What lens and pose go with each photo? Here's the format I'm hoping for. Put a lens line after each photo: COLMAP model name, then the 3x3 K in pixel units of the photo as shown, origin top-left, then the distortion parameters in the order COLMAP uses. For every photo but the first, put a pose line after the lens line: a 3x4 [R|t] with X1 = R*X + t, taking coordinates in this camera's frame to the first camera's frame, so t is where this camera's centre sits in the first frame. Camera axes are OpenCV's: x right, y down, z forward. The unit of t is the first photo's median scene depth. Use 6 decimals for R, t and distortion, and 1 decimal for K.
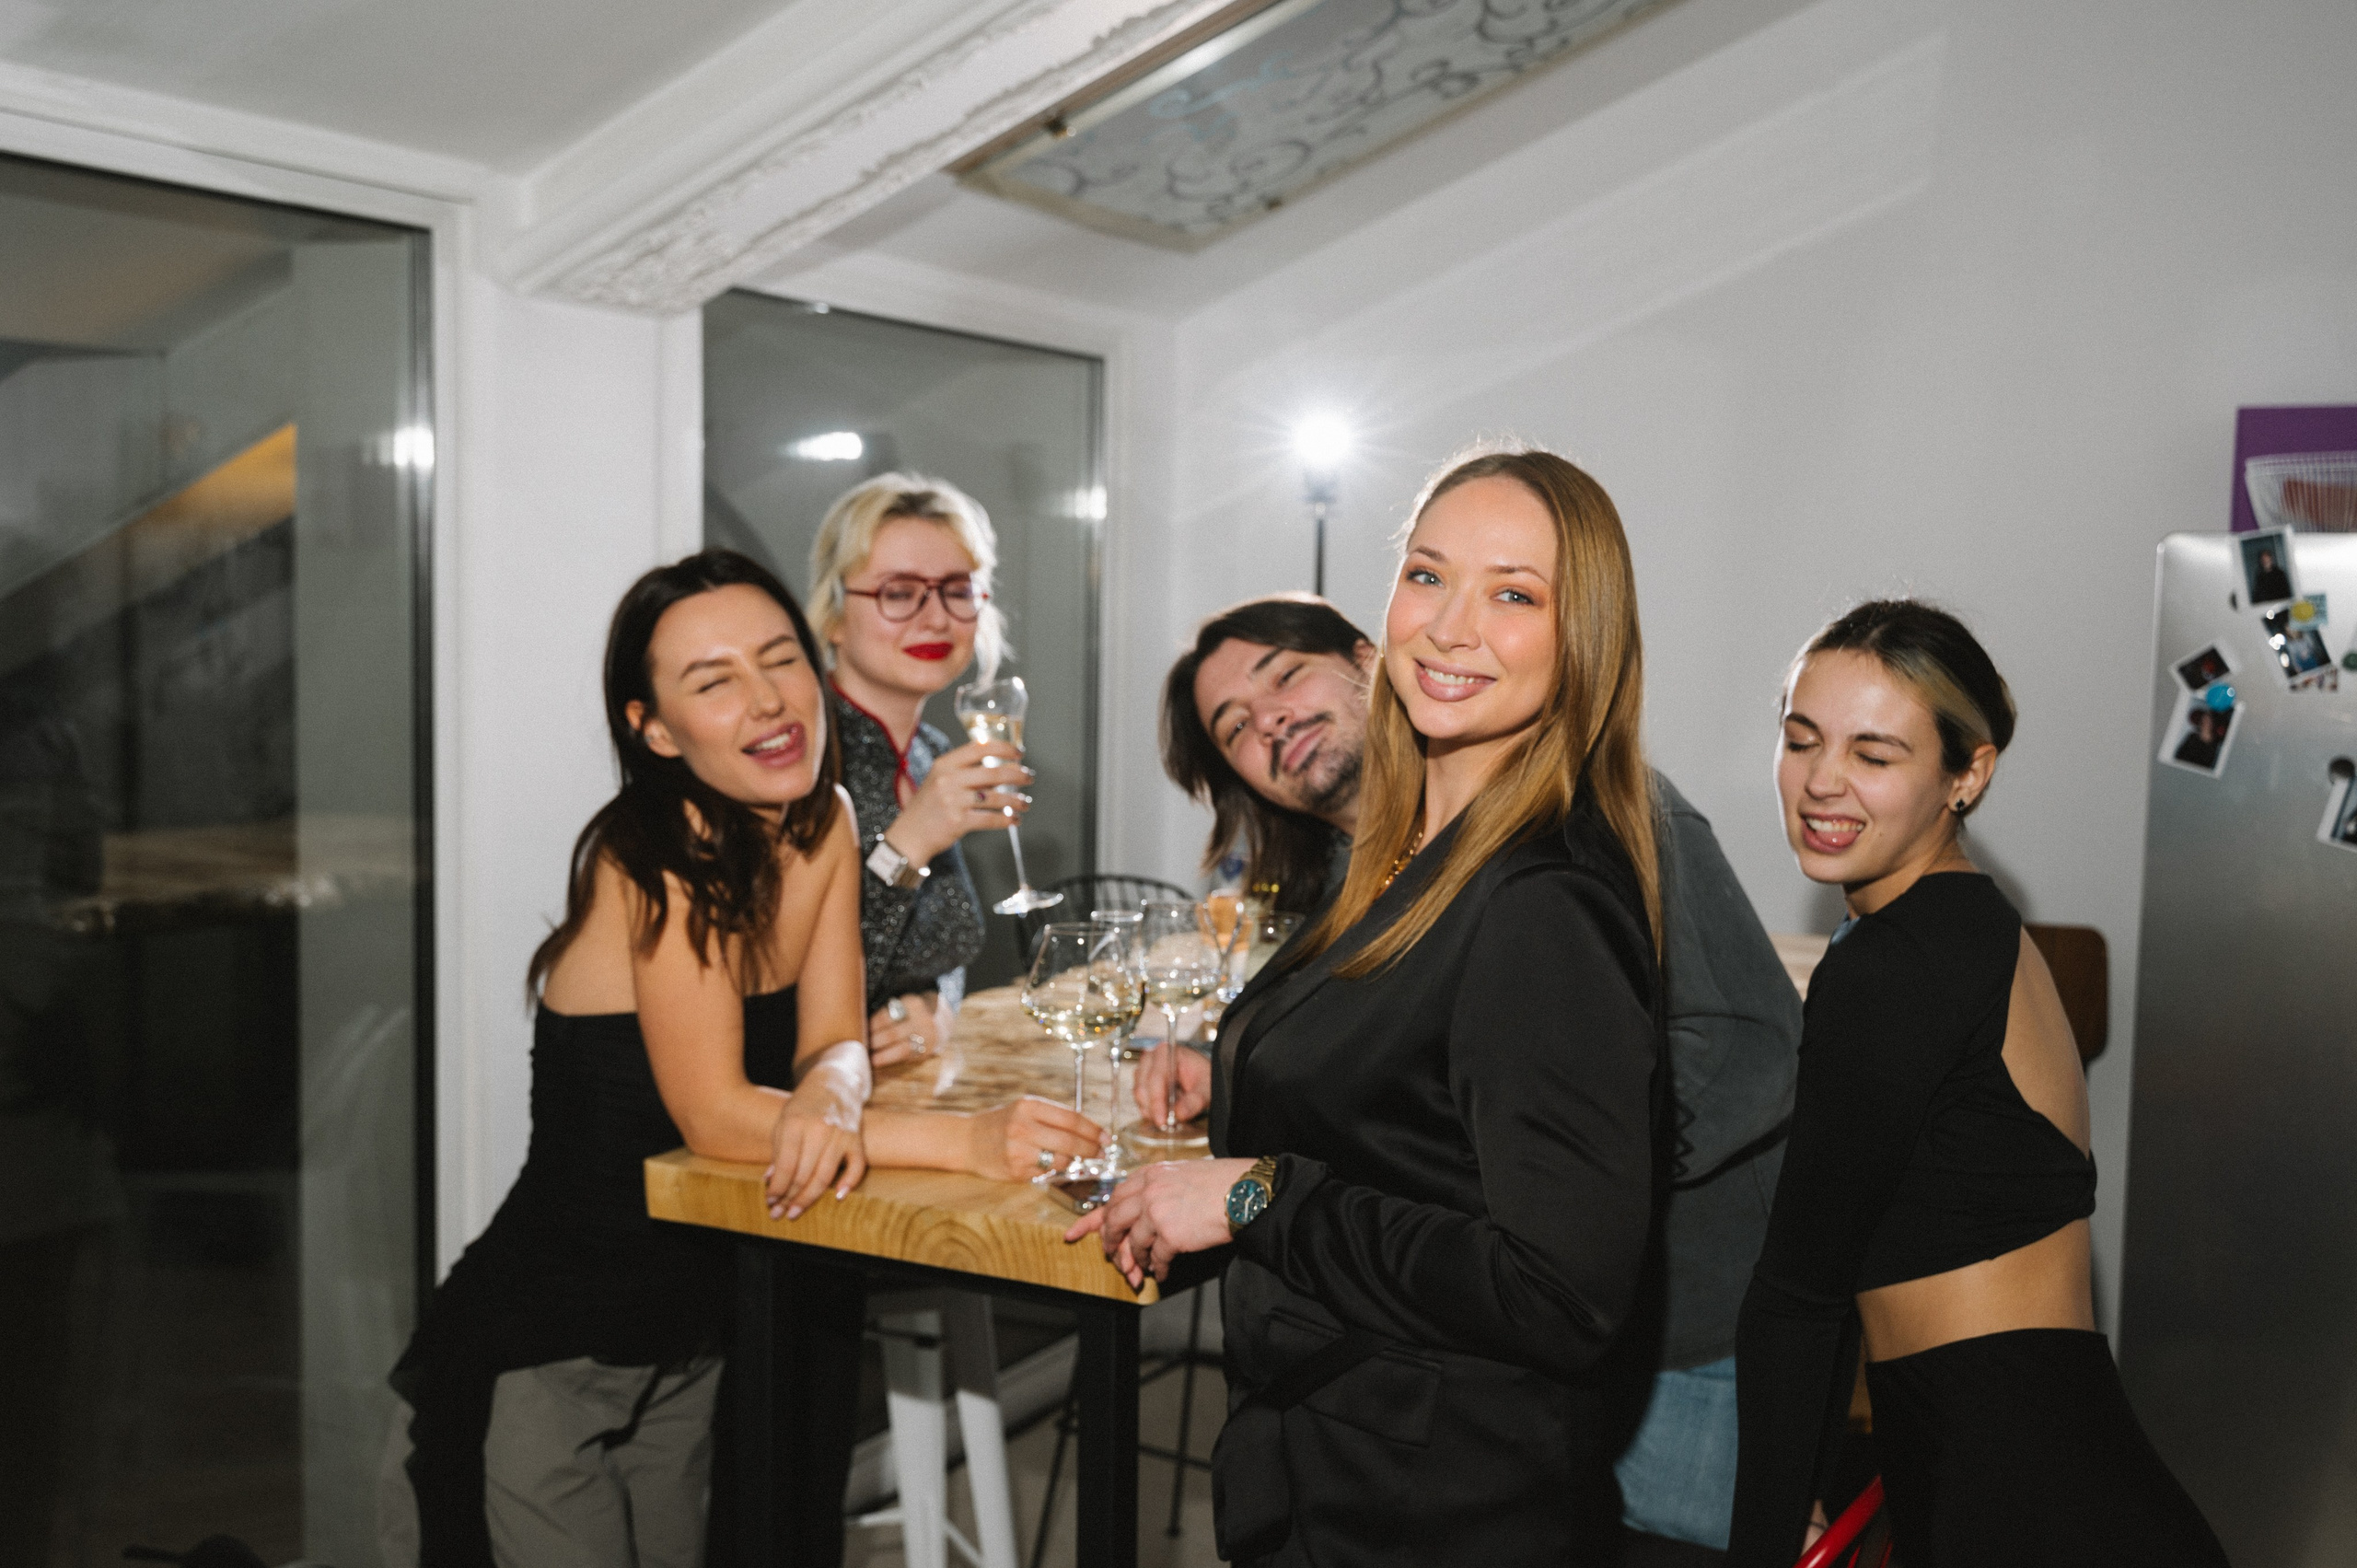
lens RADIAL K [[2376.4, 0, 1178.5], [0, 2376.4, 784.0], [0, 0, 1]] dist [-0.004690, -0.018207]
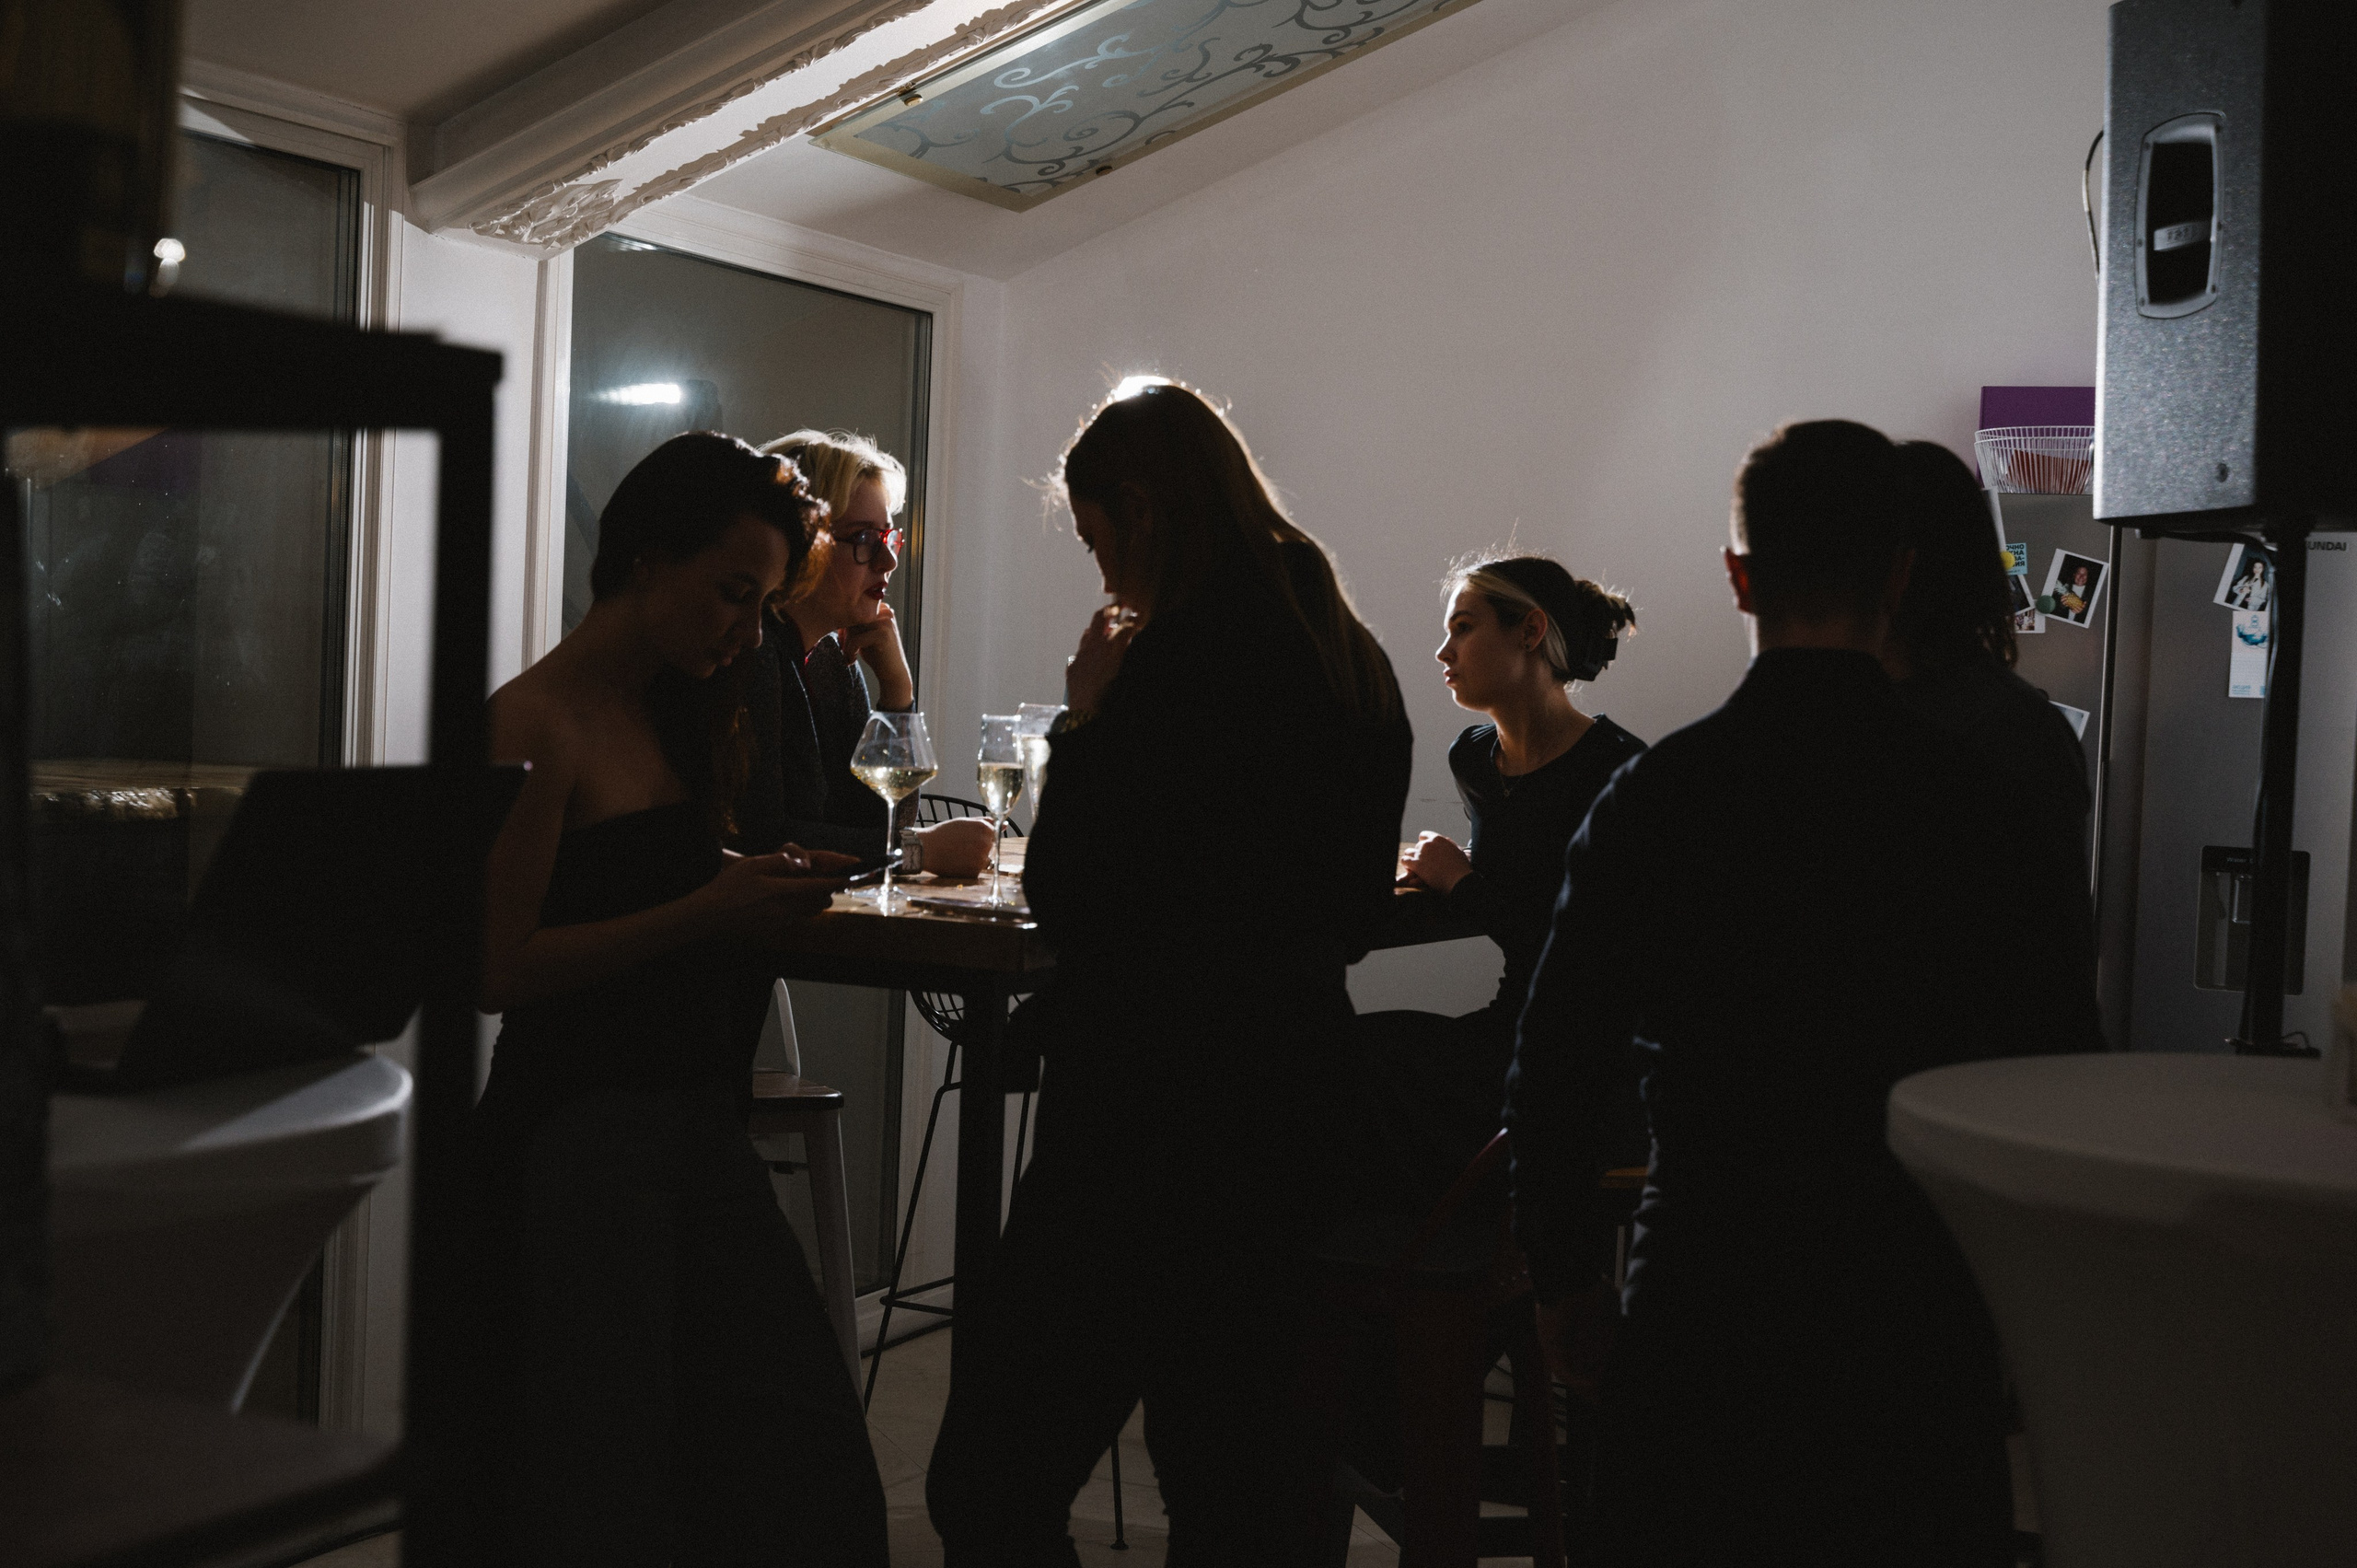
lens RADIAL K [[3295.2, 0, 1178.5], [0, 3295.2, 784.0], [0, 0, 1]] dist [-0.019369, -0.021268]
pose [[0.996584, 0.017861, 0.080629, -0.047610], [-0.014088, 0.998789, -0.047130, 0.114407], [-0.081373, 0.045833, 0.995629, -0.527590]]
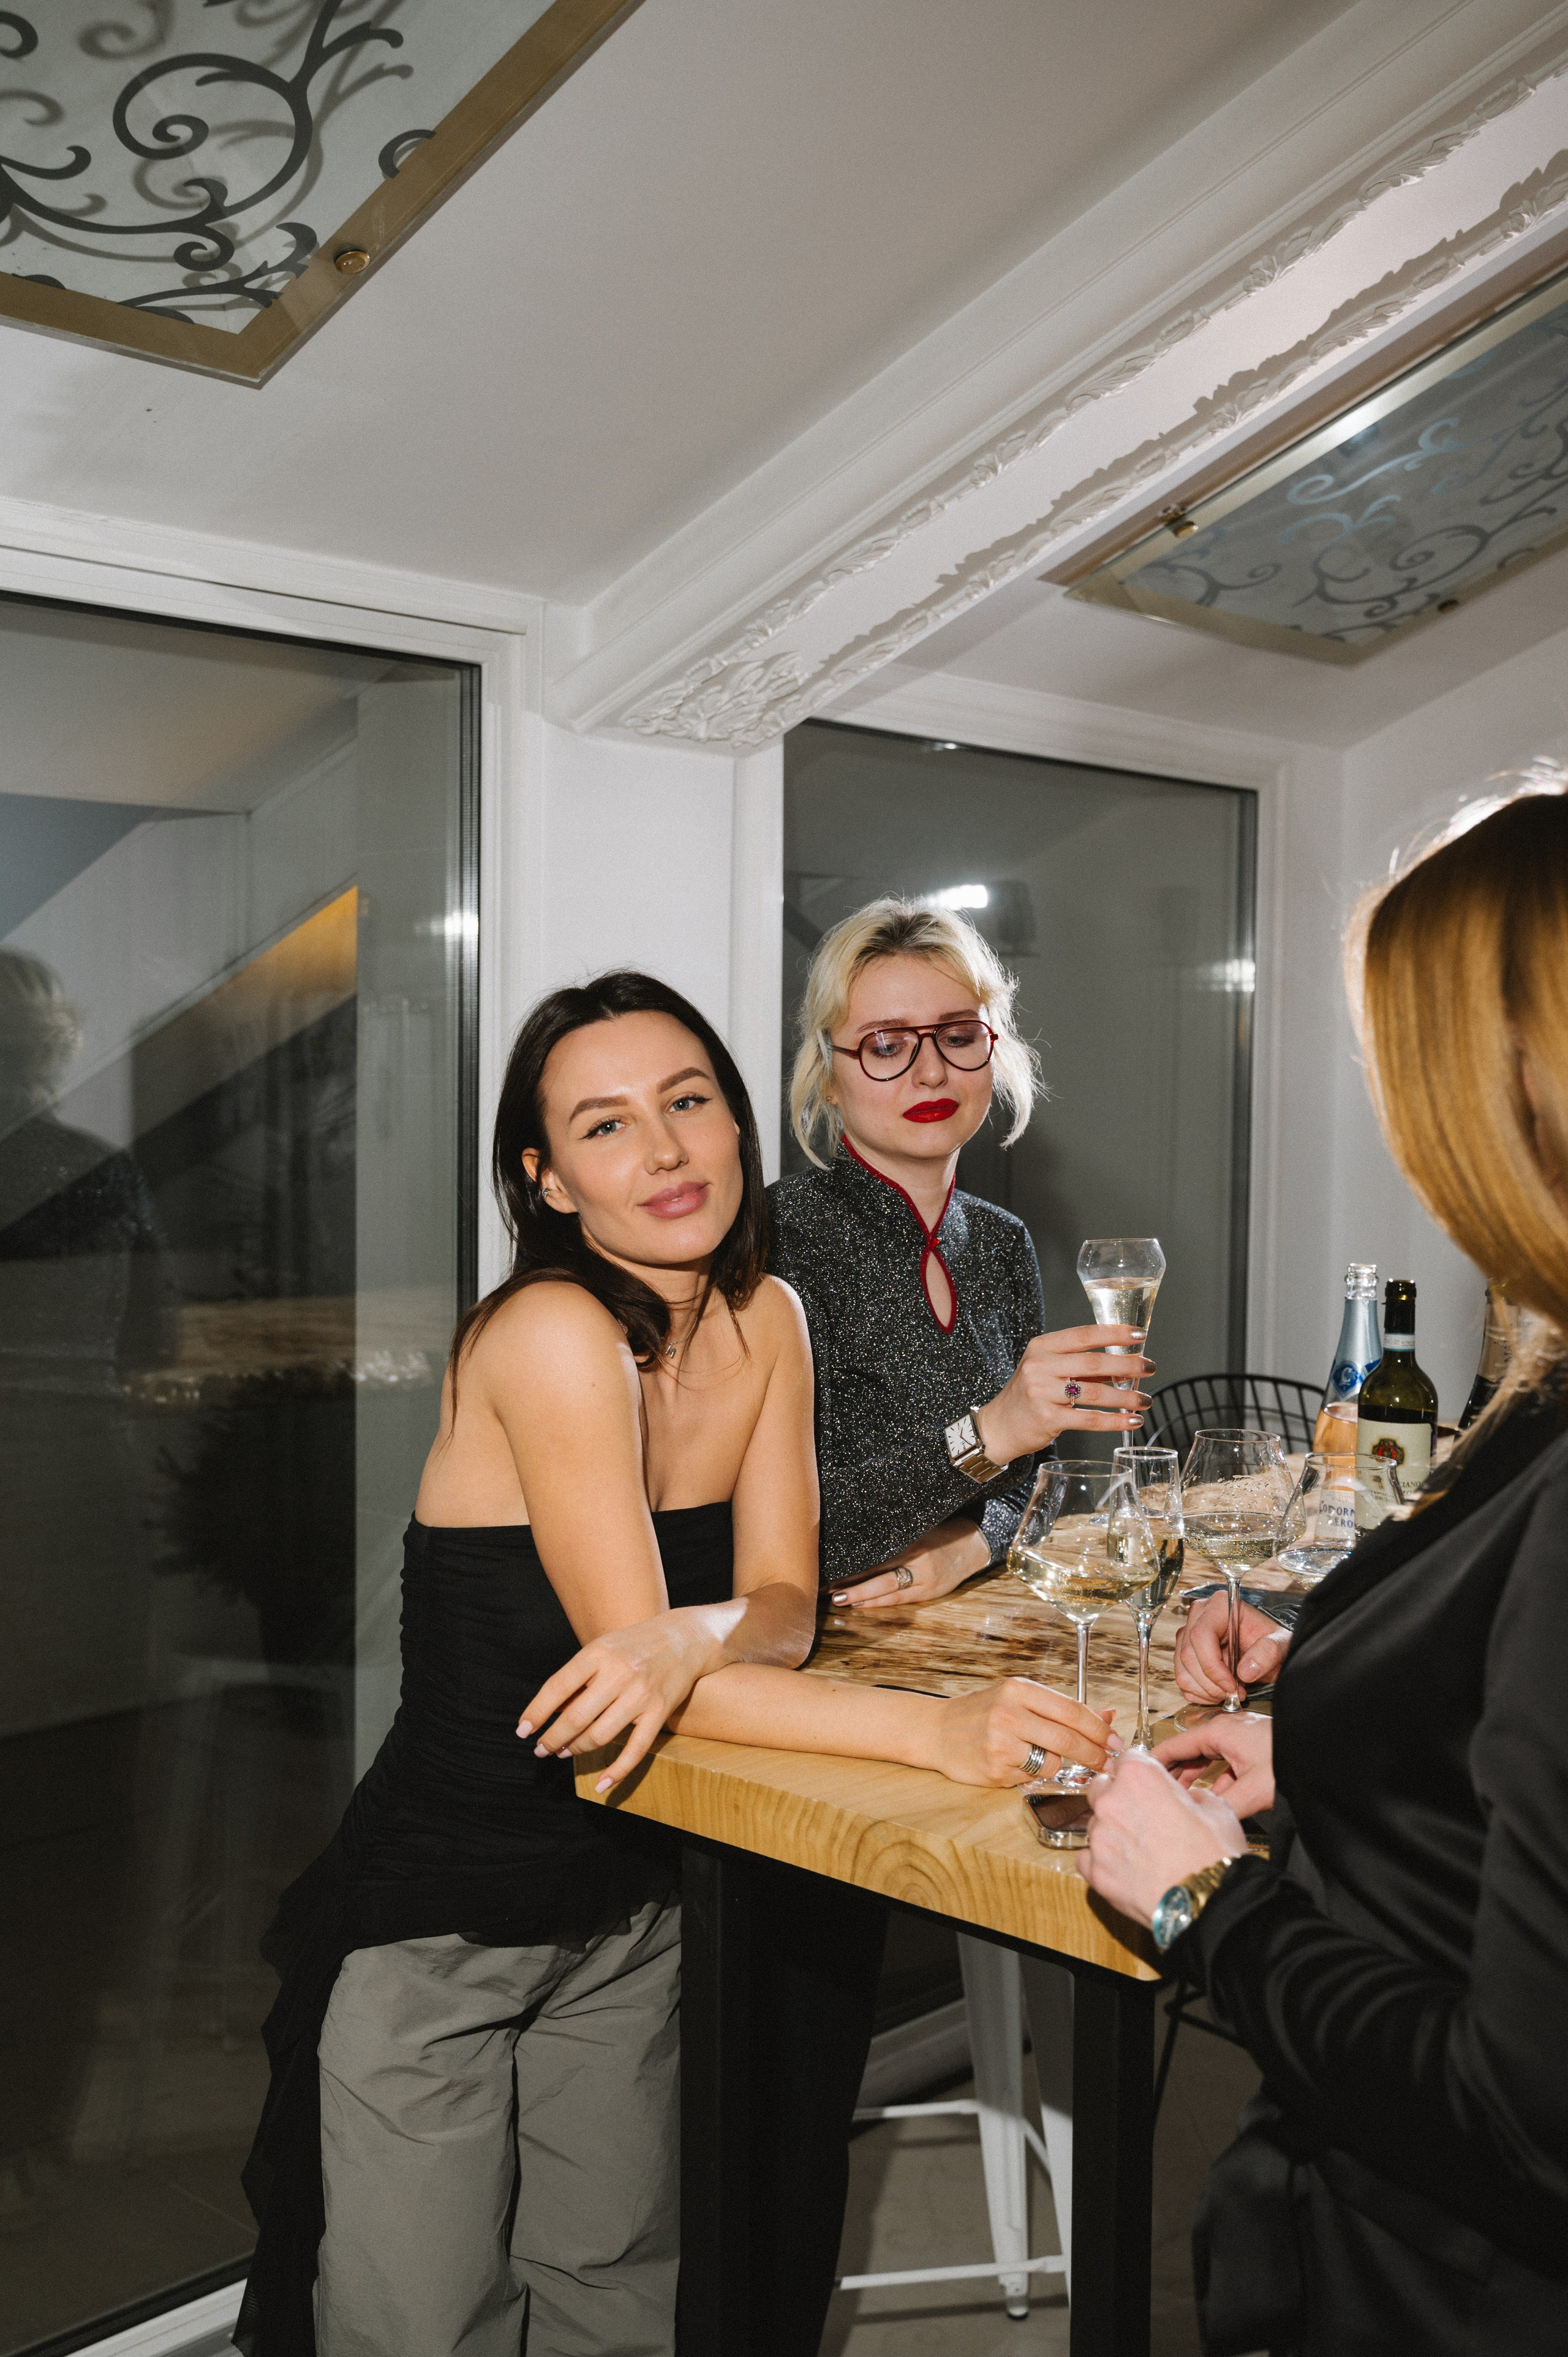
lens RADIAL K [[2376.3, 0, 784.0], [0, 2376.3, 1178.5], [0, 0, 1]] dist [-0.004690, -0.018207]
pose [[0.965983, 0.006832, -0.258516, 0.039247], [-0.014859, 0.999466, -0.029107, -0.007210], [0.258179, 0.031958, 0.965568, 0.132442]]
